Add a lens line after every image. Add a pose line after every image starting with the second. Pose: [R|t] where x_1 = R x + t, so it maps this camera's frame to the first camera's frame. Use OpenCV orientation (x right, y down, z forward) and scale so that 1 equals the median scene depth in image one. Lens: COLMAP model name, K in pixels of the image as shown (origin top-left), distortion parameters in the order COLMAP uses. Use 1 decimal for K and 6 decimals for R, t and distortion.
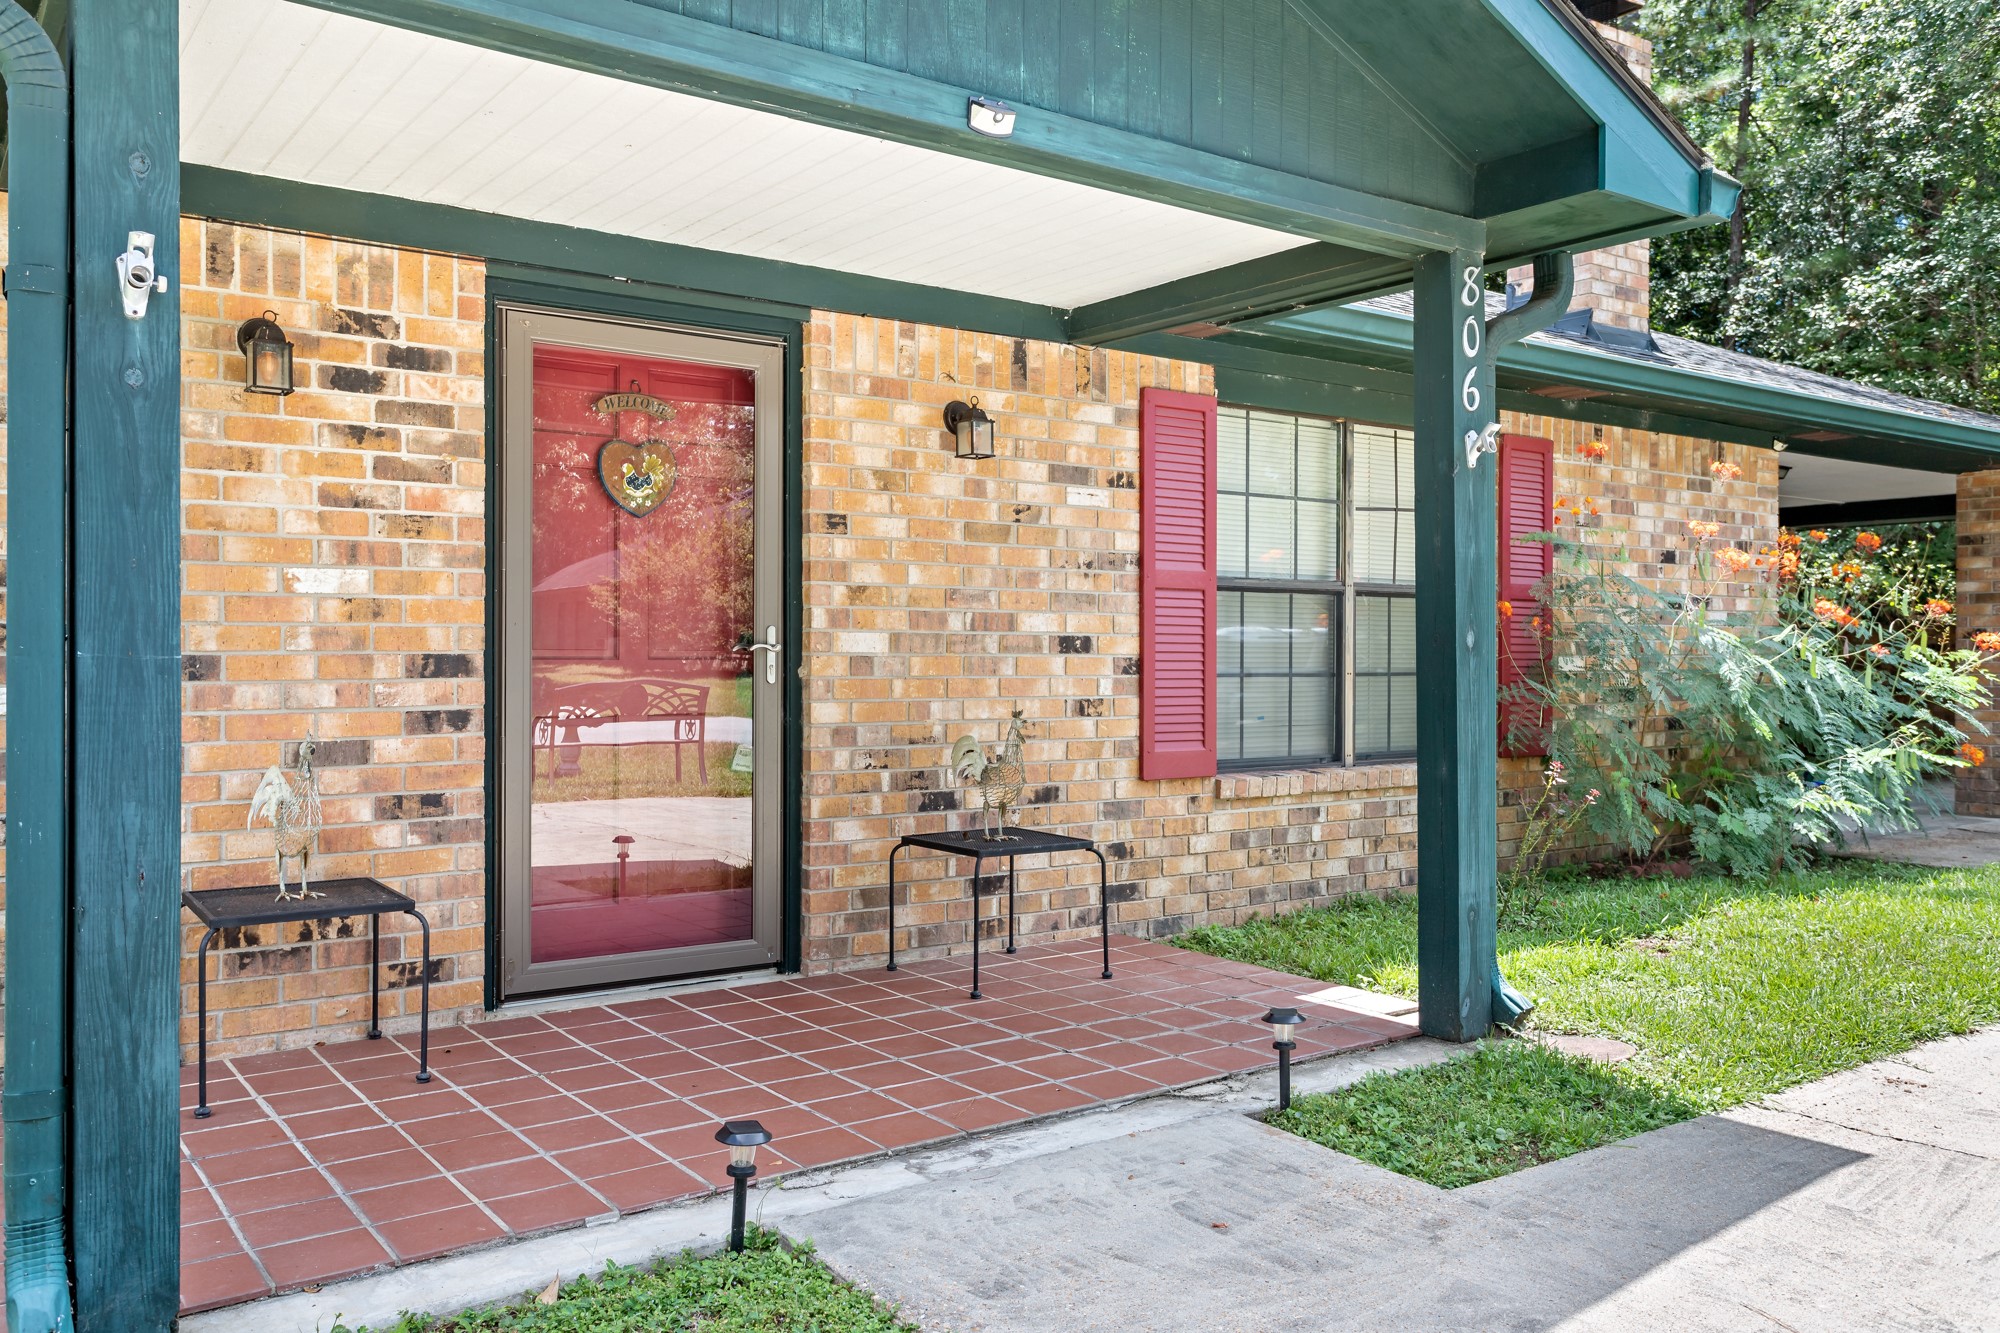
lens RADIAL K [[1565.2, 0, 1000.0], [0, 1565.2, 666.5], [0, 0, 1]] dist [0.006039, 0.000200]
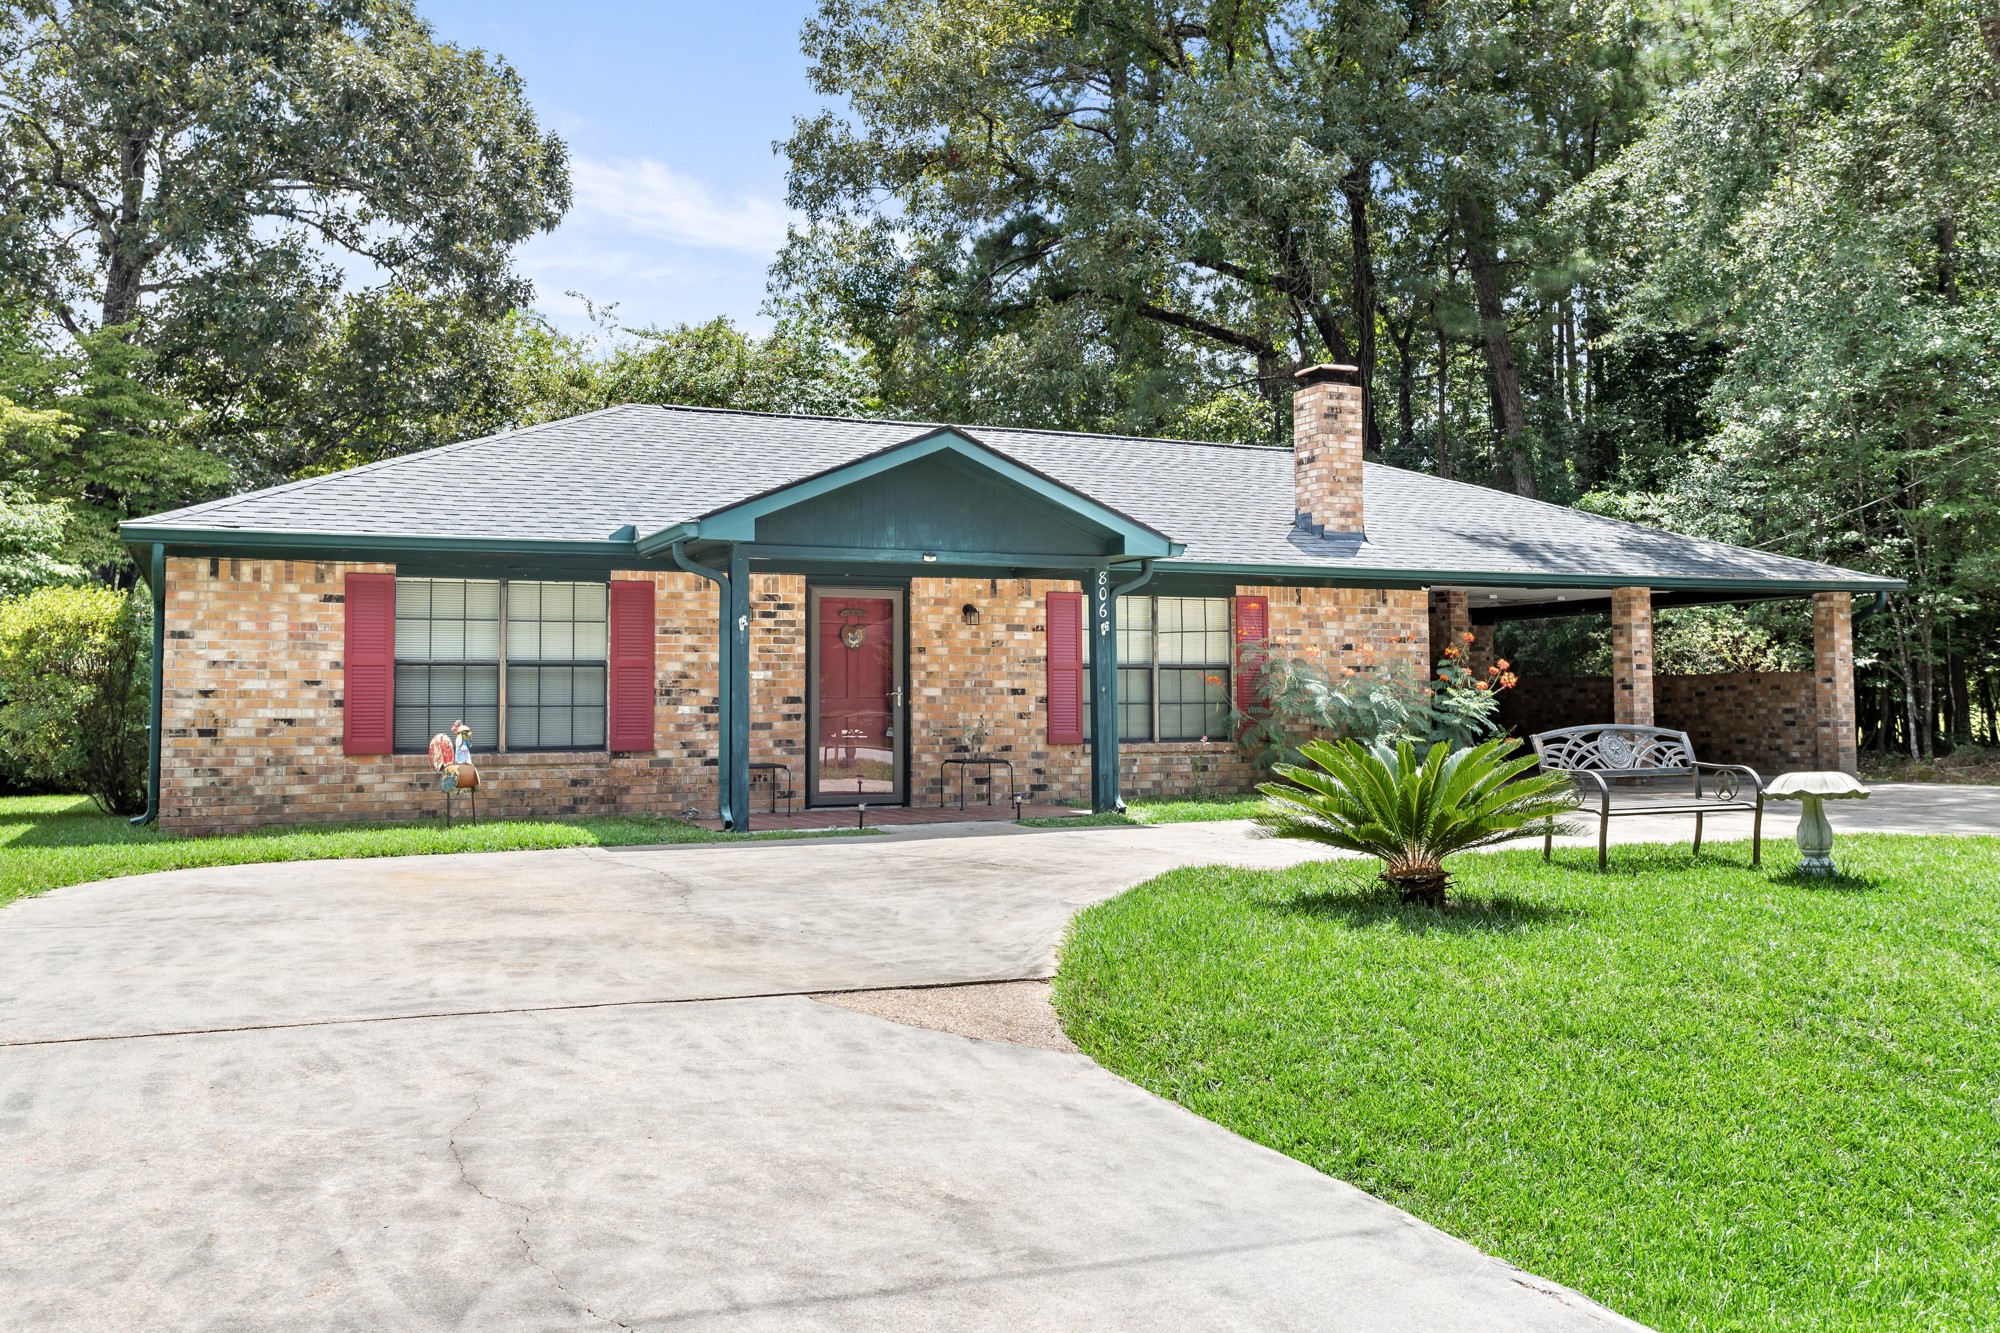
lens RADIAL K [[1715.6, 0, 1007.3], [0, 1715.6, 627.1], [0, 0, 1]] dist [0.008031, 0.004660]
pose [[0.981424, -0.015596, -0.191216, 0.602867], [0.005650, 0.998608, -0.052448, 0.029578], [0.191768, 0.050393, 0.980146, -1.903409]]
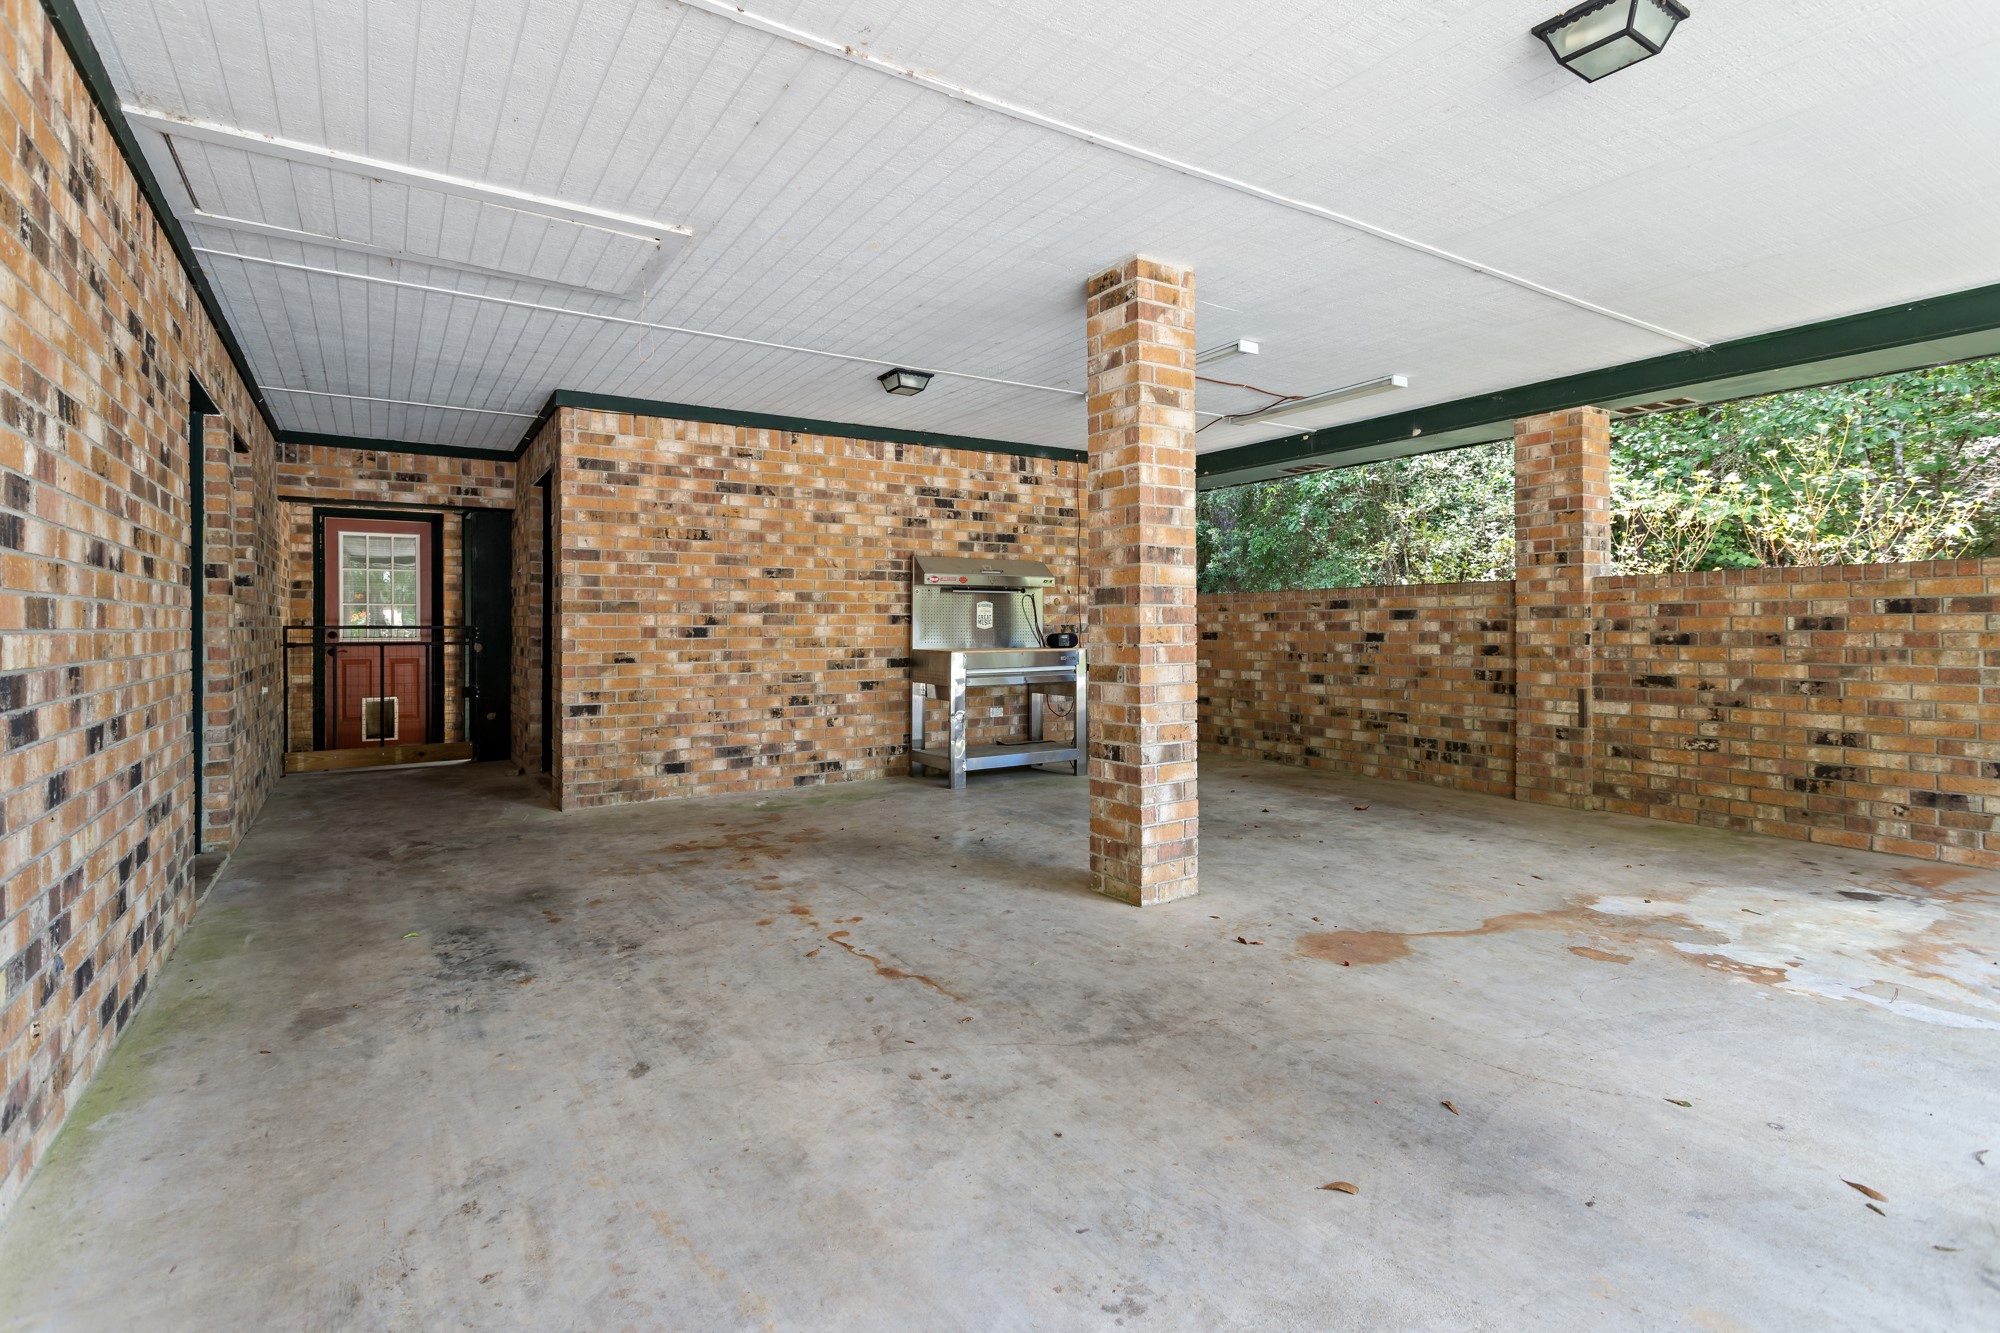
lens RADIAL K [[970.6, 0, 997.7], [0, 970.6, 626.8], [0, 0, 1]] dist [-0.000119, 0.000086]
pose [[0.998252, -0.007935, -0.058570, 0.802841], [0.007499, 0.999943, -0.007658, -0.014186], [0.058627, 0.007206, 0.998254, 1.682136]]
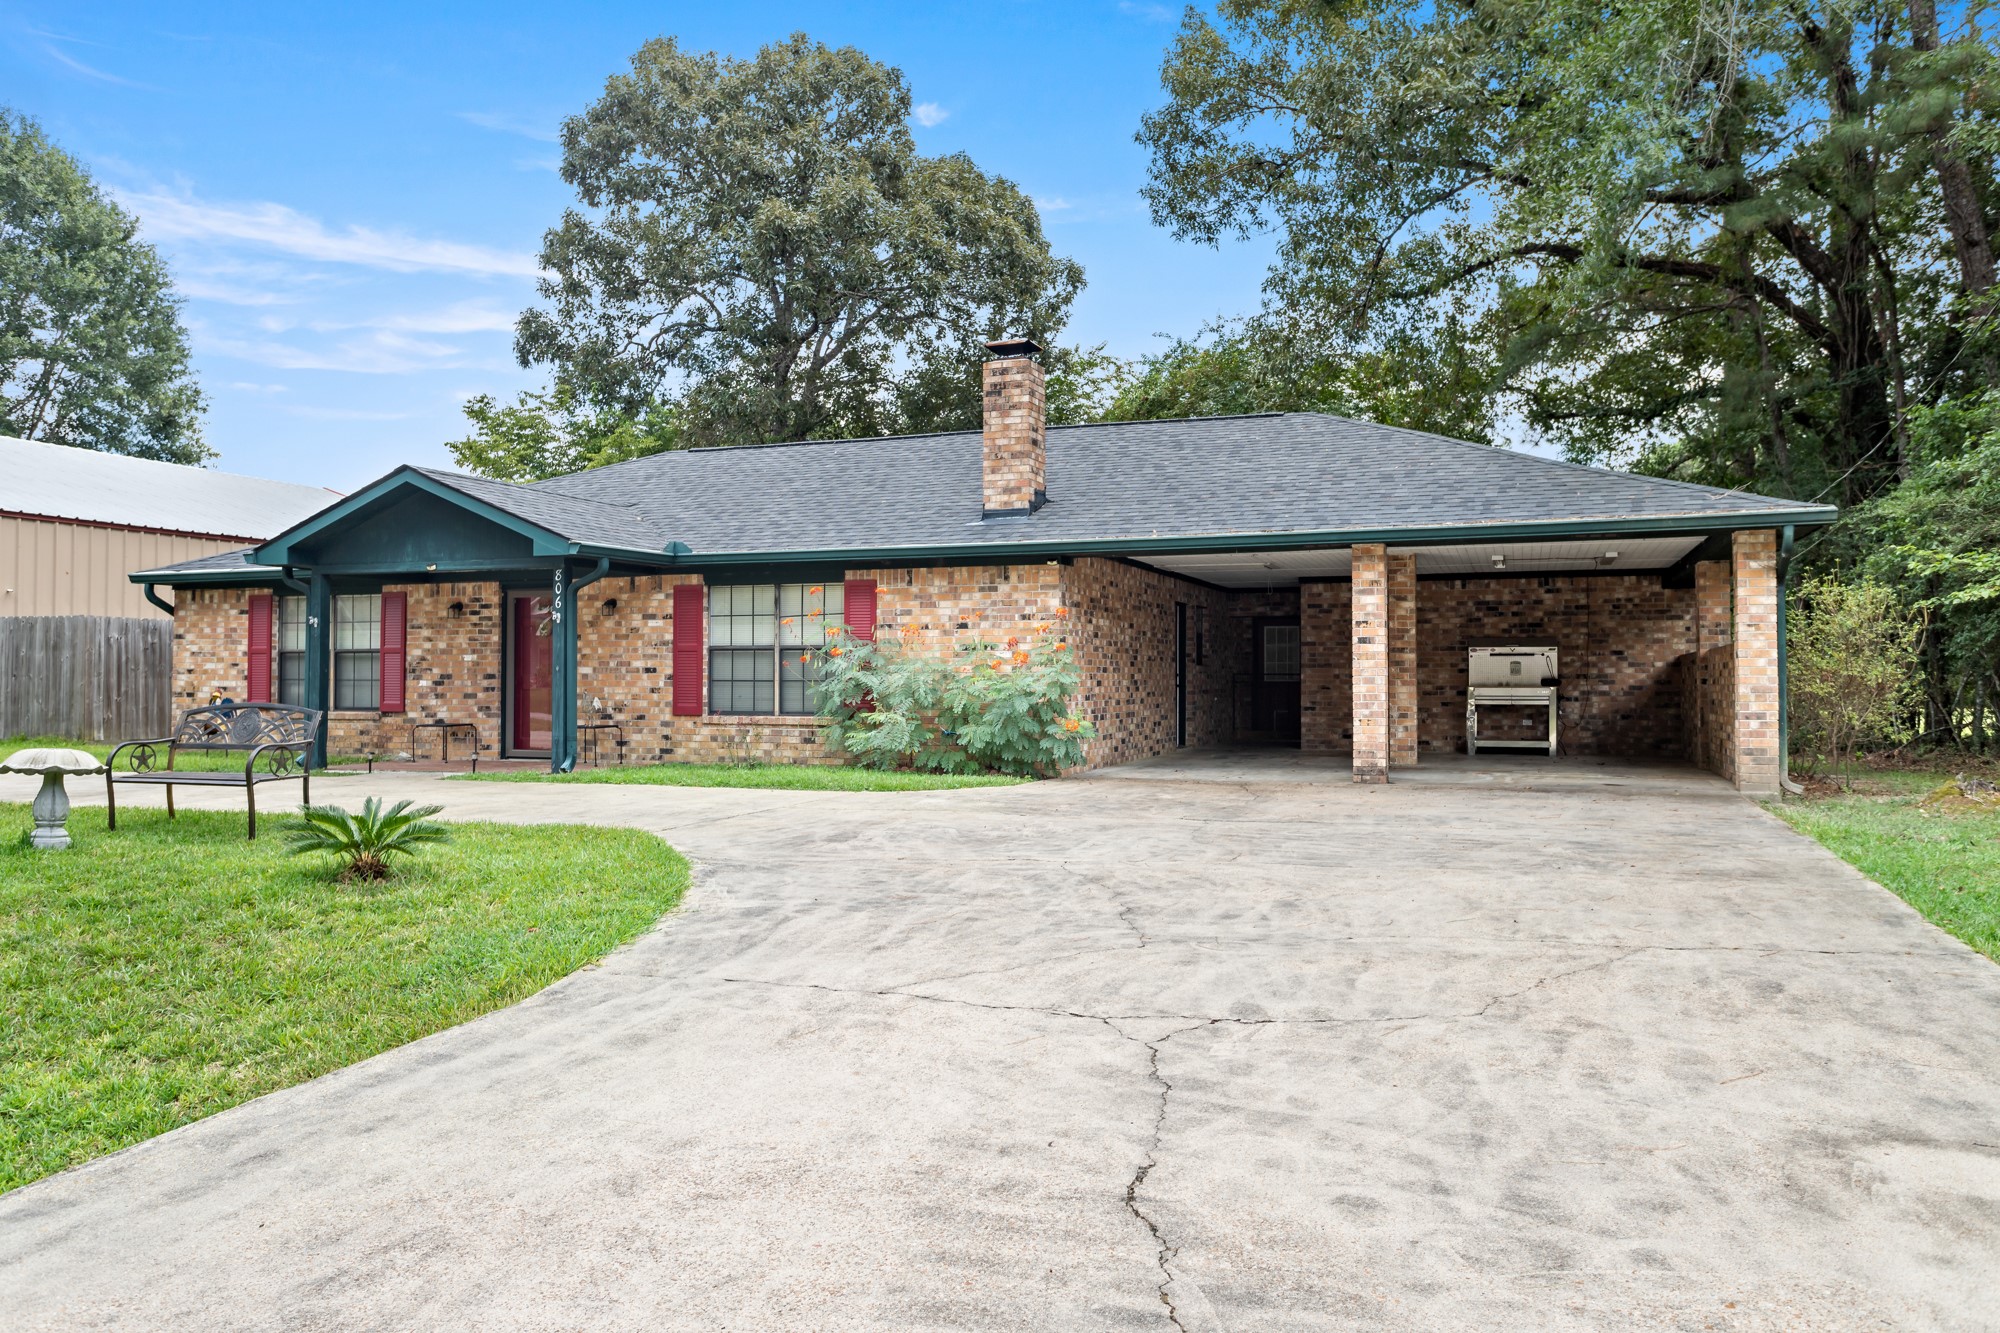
lens RADIAL K [[1453.8, 0, 1000.0], [0, 1453.8, 666.5], [0, 0, 1]] dist [0.002582, 0.001419]
pose [[0.555790, -0.010409, -0.831258, 2.963136], [-0.006496, 0.999837, -0.016863, 0.023717], [0.831297, 0.014772, 0.555632, -0.045396]]
